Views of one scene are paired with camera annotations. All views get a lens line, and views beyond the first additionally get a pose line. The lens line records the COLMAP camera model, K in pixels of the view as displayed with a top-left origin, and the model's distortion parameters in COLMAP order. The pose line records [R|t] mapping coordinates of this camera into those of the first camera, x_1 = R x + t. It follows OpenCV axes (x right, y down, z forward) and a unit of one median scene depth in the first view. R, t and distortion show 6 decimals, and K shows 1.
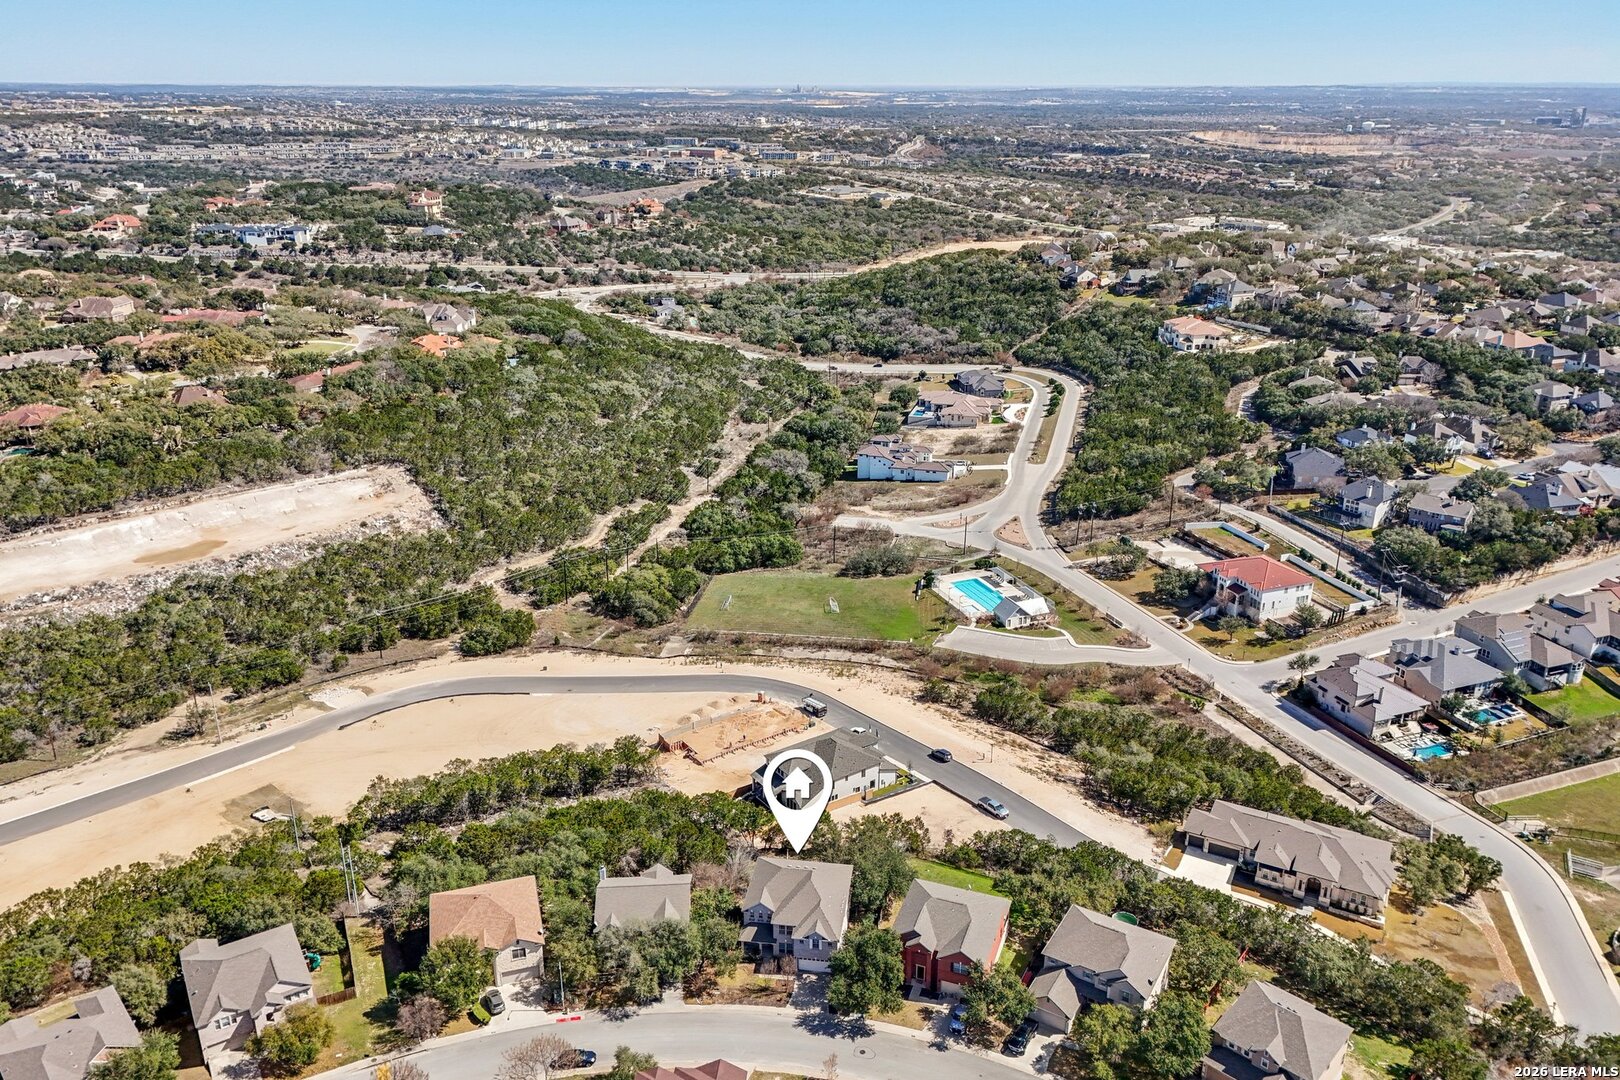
lens RADIAL K [[1217.0, 0, 810.0], [0, 1217.0, 540.0], [0, 0, 1]] dist [0.066688, -0.060228]
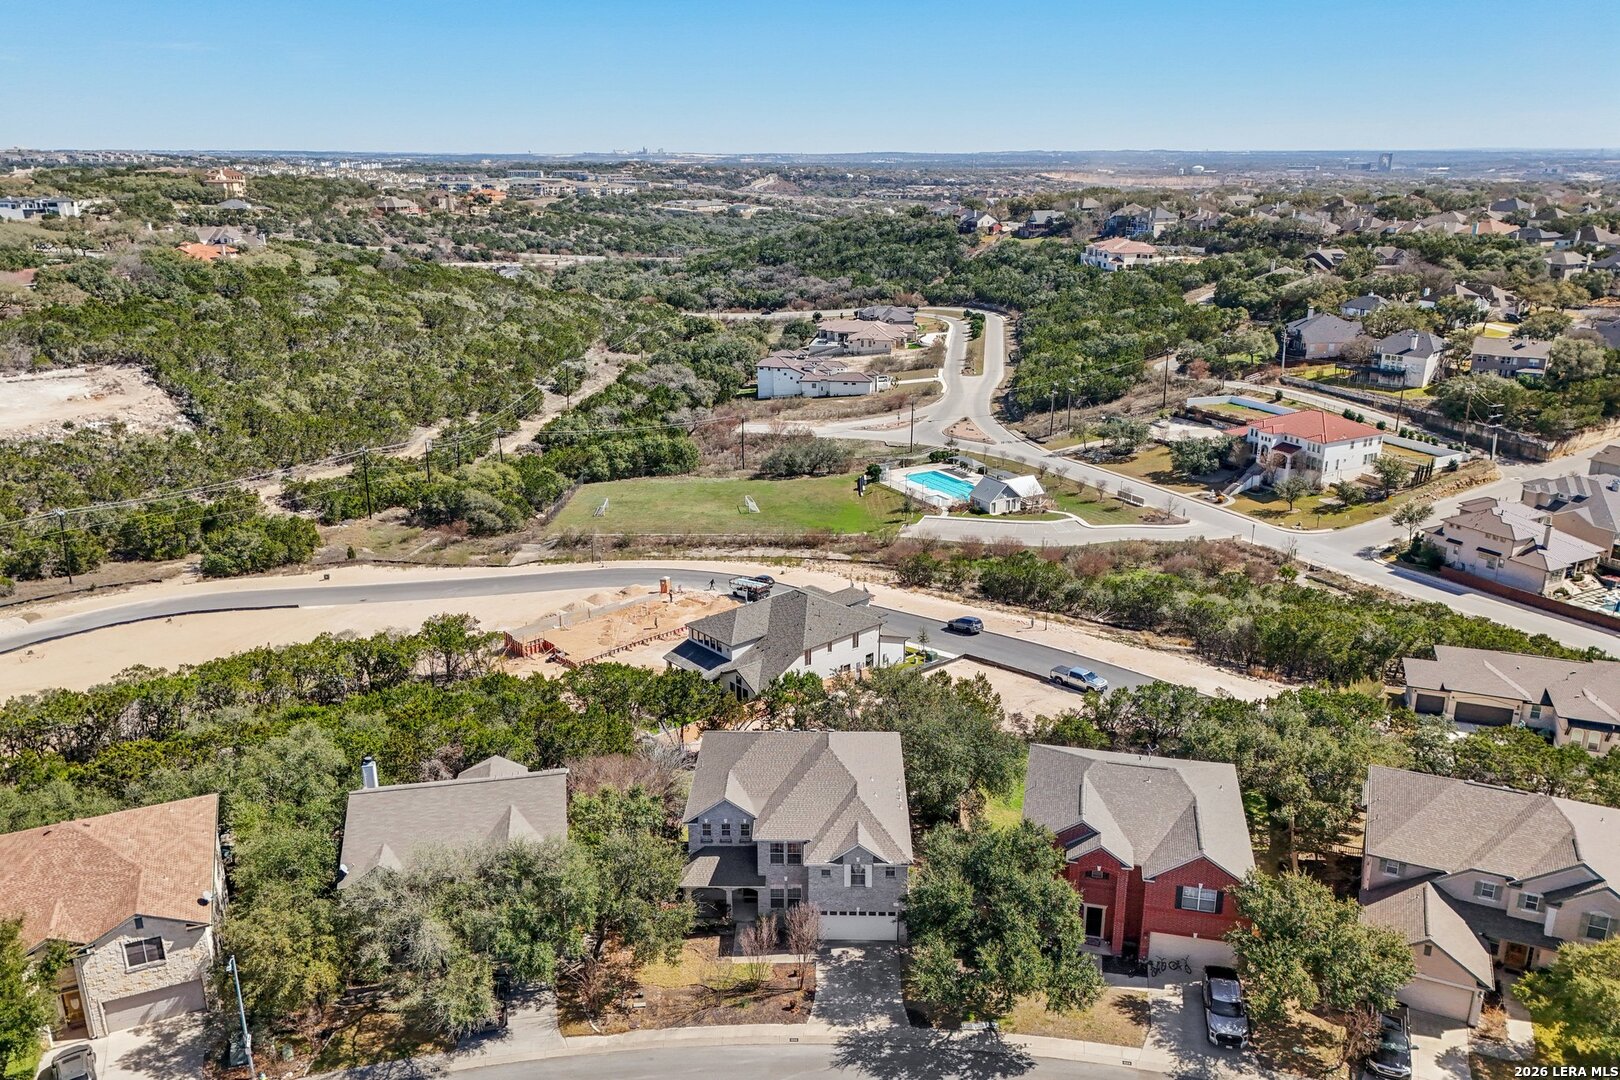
lens RADIAL K [[1217.0, 0, 810.0], [0, 1217.0, 540.0], [0, 0, 1]] dist [0.066688, -0.060228]
pose [[0.992789, -0.042624, 0.112040, -0.026165], [0.048246, 0.997684, -0.047951, 0.104898], [-0.109737, 0.053010, 0.992546, 0.254947]]
